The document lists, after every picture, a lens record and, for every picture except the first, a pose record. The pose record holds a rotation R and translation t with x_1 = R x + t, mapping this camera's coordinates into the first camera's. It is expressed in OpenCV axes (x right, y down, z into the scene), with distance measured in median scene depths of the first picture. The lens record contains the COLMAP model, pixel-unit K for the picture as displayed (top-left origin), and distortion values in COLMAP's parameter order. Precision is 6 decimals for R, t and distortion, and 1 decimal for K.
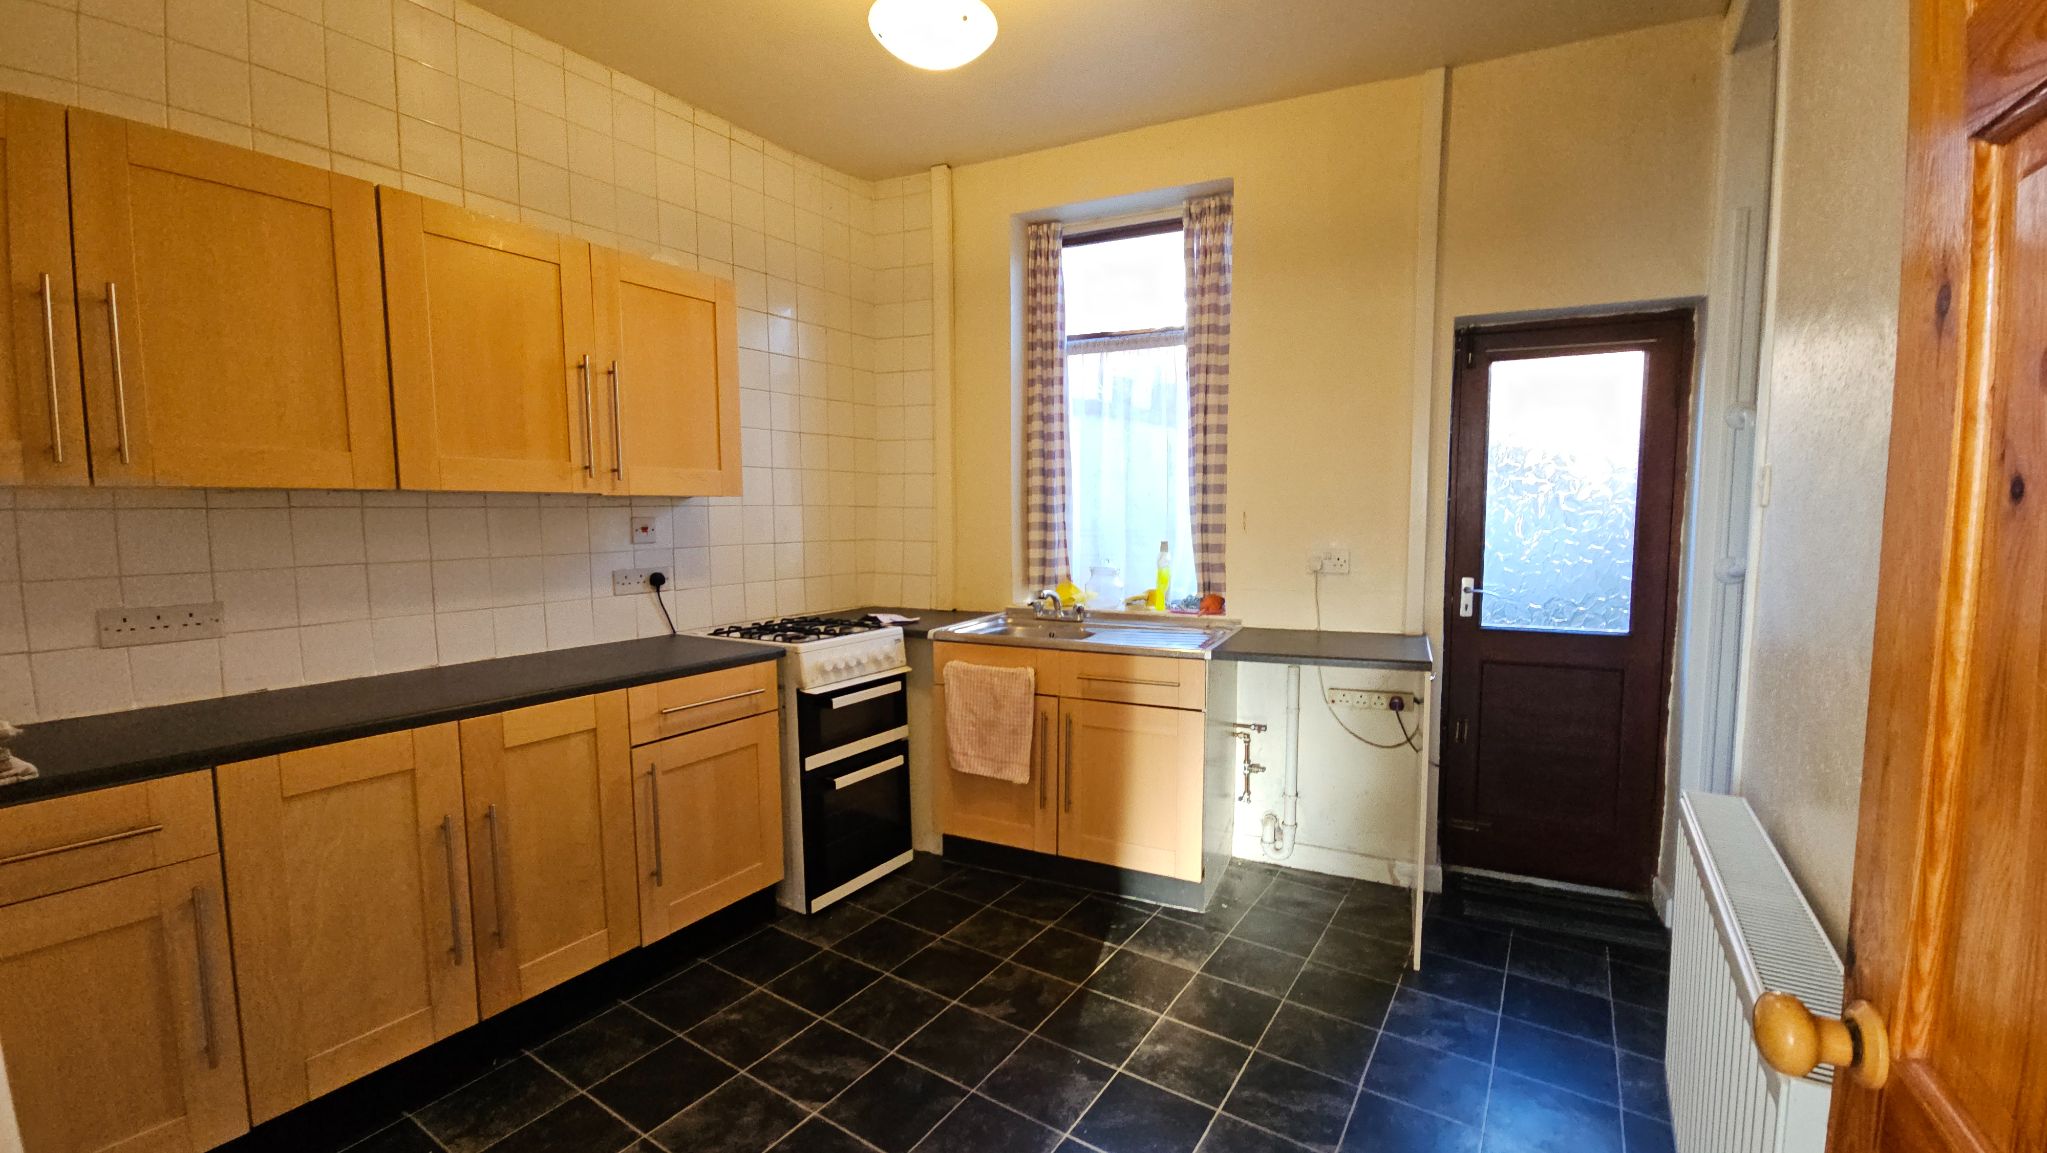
lens RADIAL K [[819.7, 0, 1021.9], [0, 819.7, 581.0], [0, 0, 1]] dist [-0.001352, -0.000155]
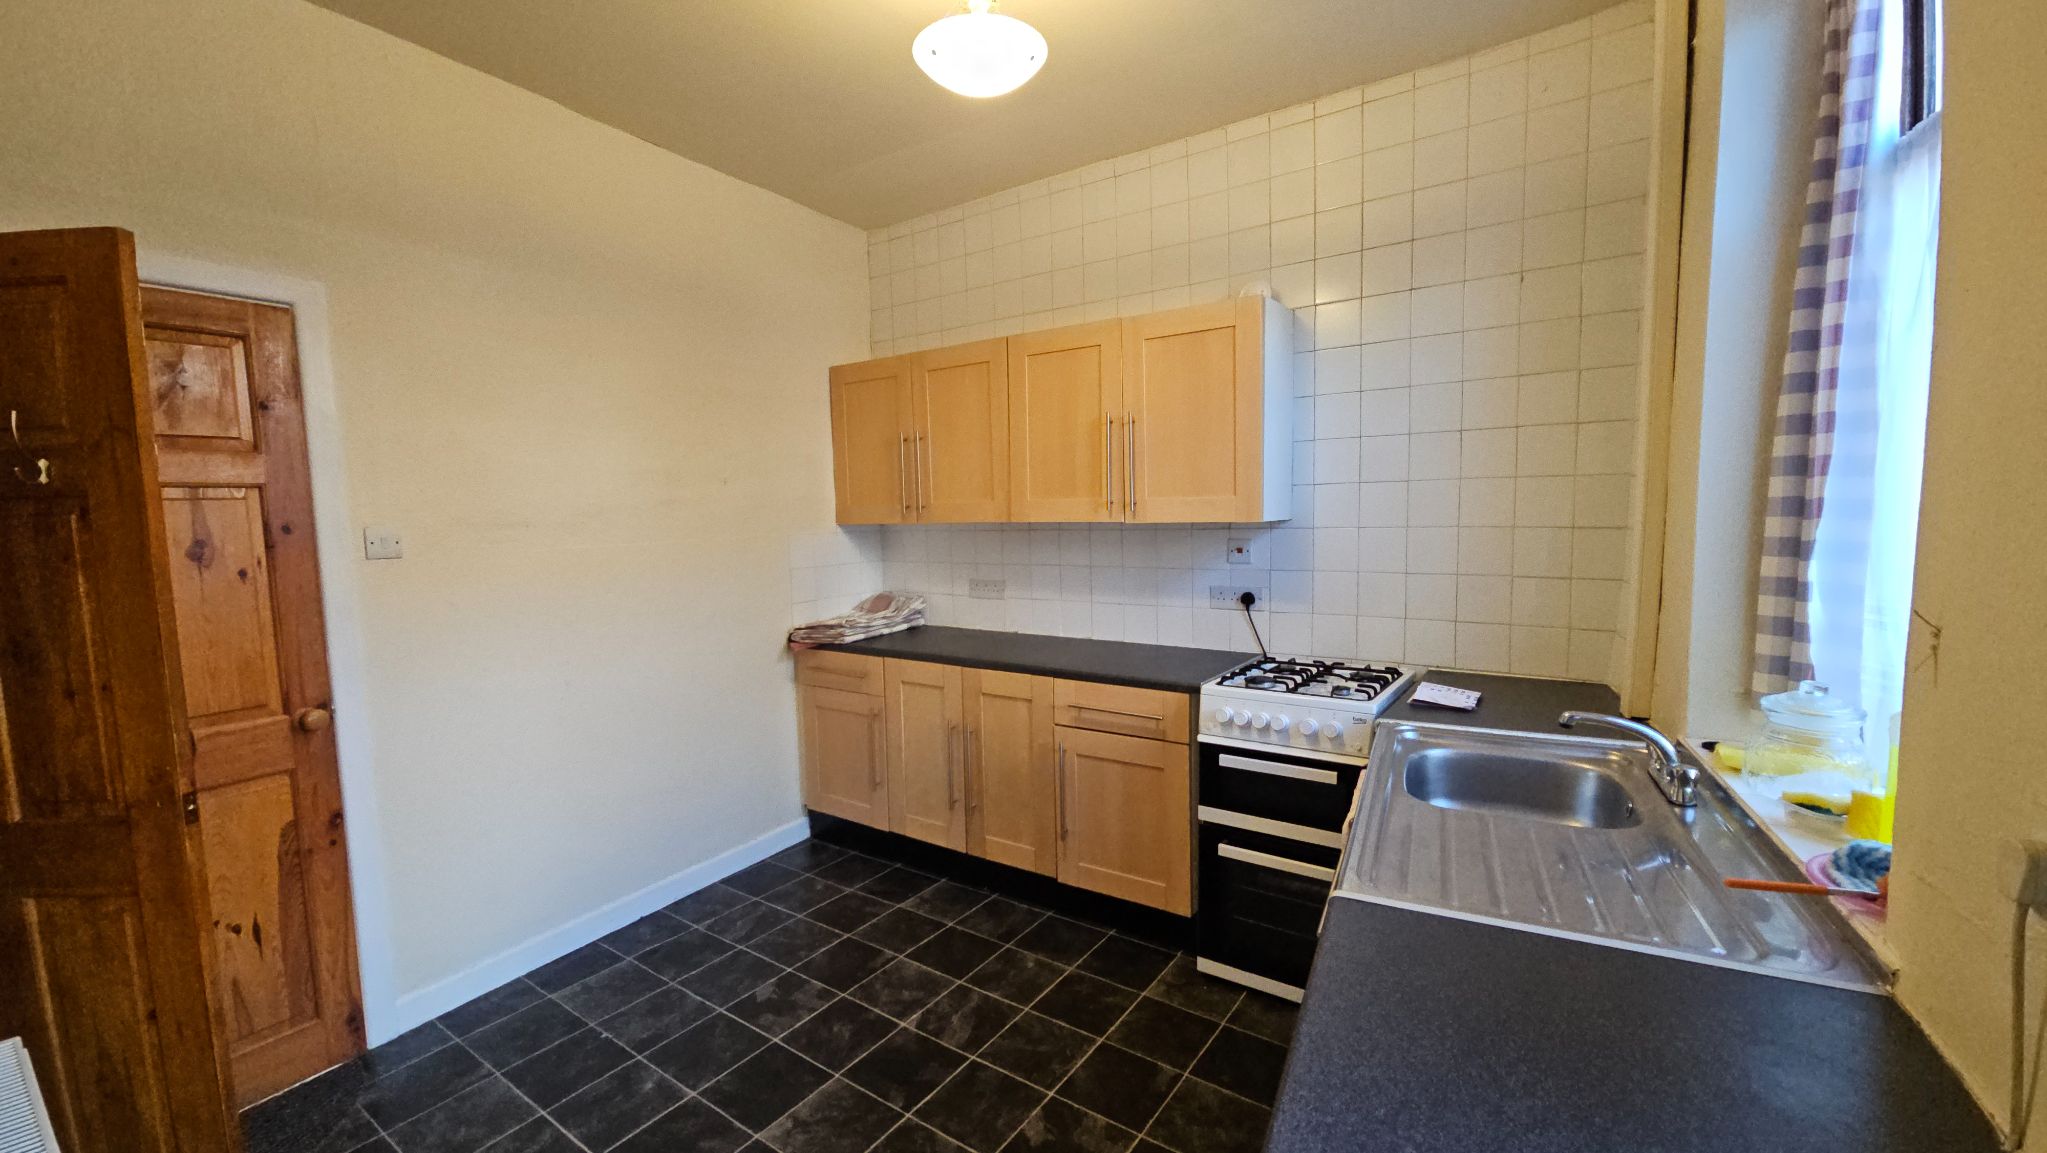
lens RADIAL K [[819.7, 0, 1021.8], [0, 819.7, 579.7], [0, 0, 1]] dist [-0.001352, -0.000155]
pose [[-0.023245, 0.094574, -0.995246, 0.663373], [-0.062187, 0.993451, 0.095856, -0.120014], [0.997794, 0.064120, -0.017211, 0.814922]]
